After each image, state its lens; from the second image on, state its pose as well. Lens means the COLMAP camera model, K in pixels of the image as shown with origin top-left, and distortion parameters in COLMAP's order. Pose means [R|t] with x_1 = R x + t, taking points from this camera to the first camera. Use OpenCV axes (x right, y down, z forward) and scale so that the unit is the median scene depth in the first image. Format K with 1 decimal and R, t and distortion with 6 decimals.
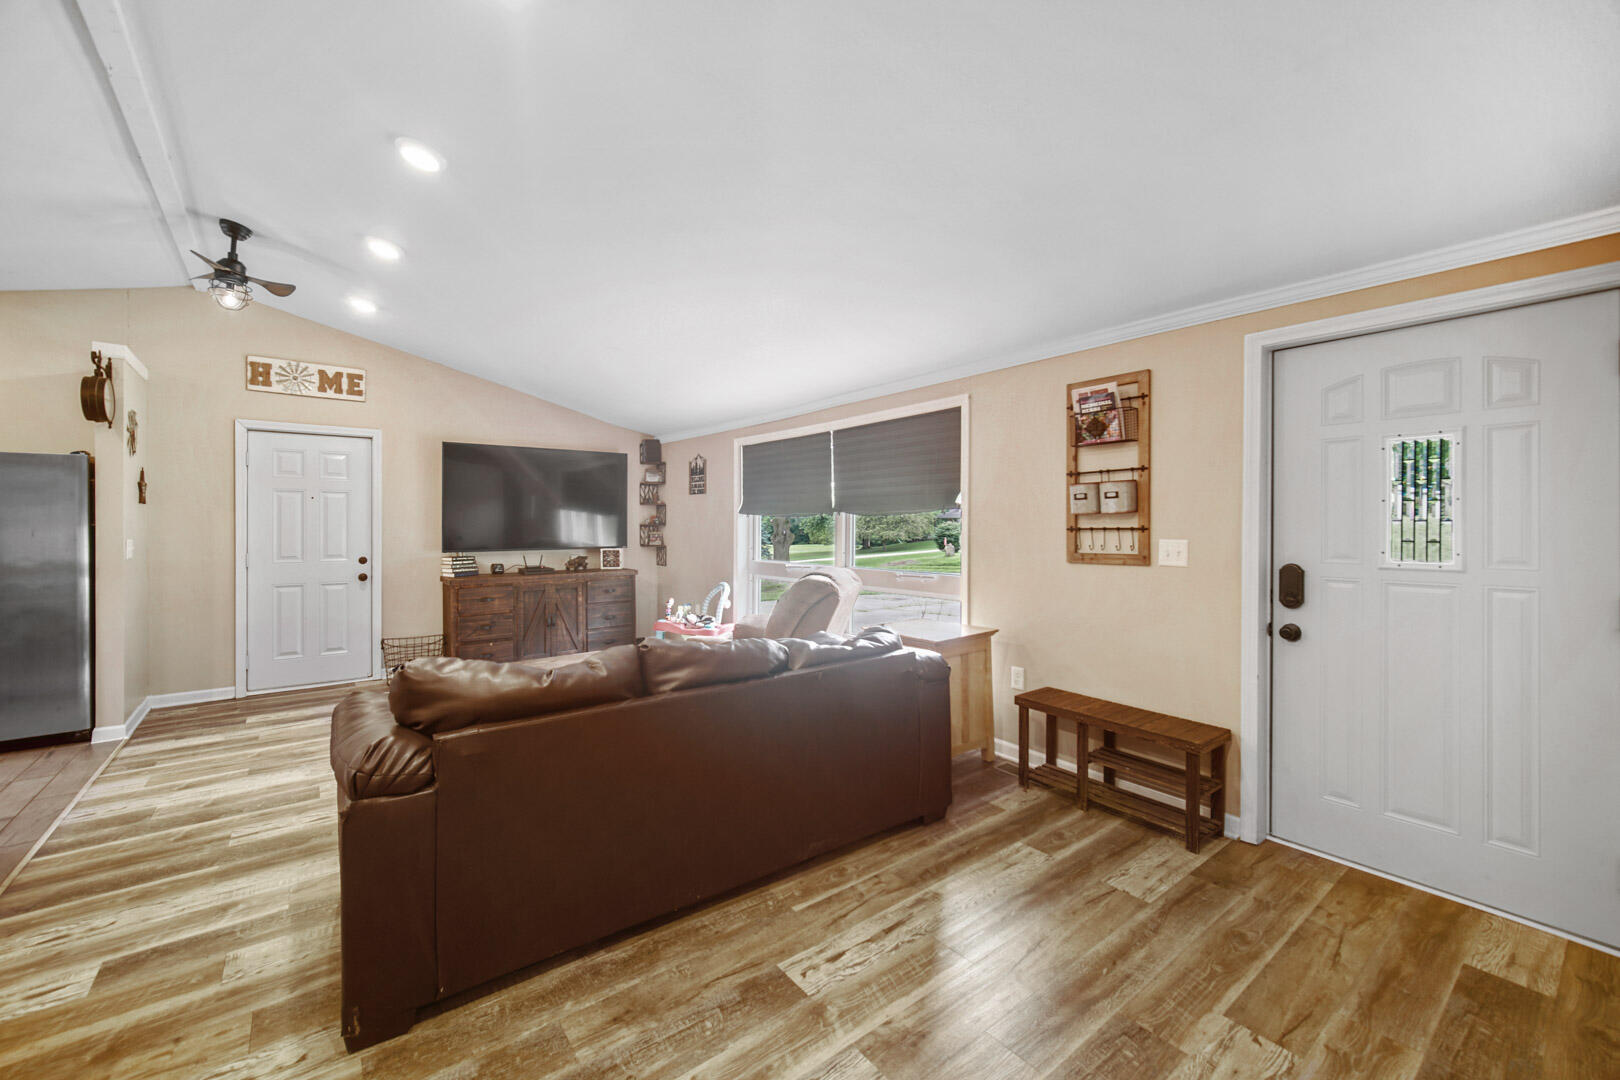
lens RADIAL K [[653.8, 0, 804.6], [0, 653.8, 522.0], [0, 0, 1]] dist [-0.000602, 0.000012]
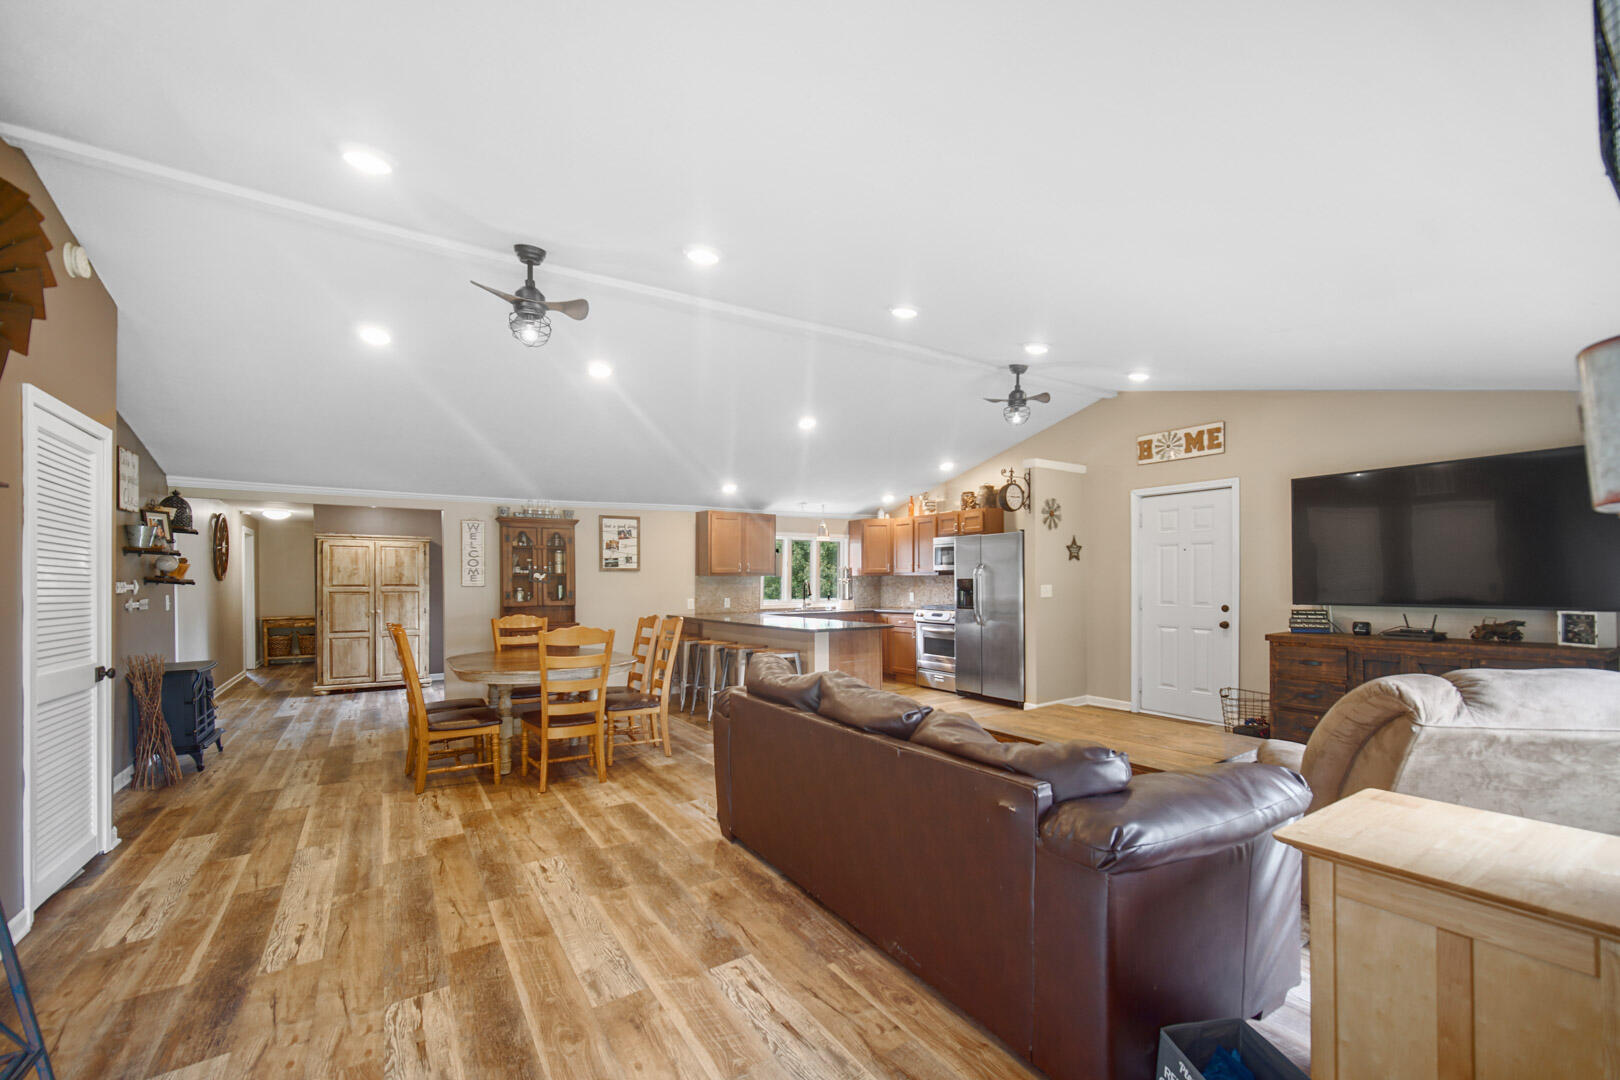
lens RADIAL K [[656.3, 0, 808.5], [0, 656.3, 582.2], [0, 0, 1]] dist [0.001410, -0.000088]
pose [[-0.077467, 0.008091, -0.996962, 0.607171], [0.011990, 0.999902, 0.007183, 0.004268], [0.996923, -0.011398, -0.077556, 0.656221]]
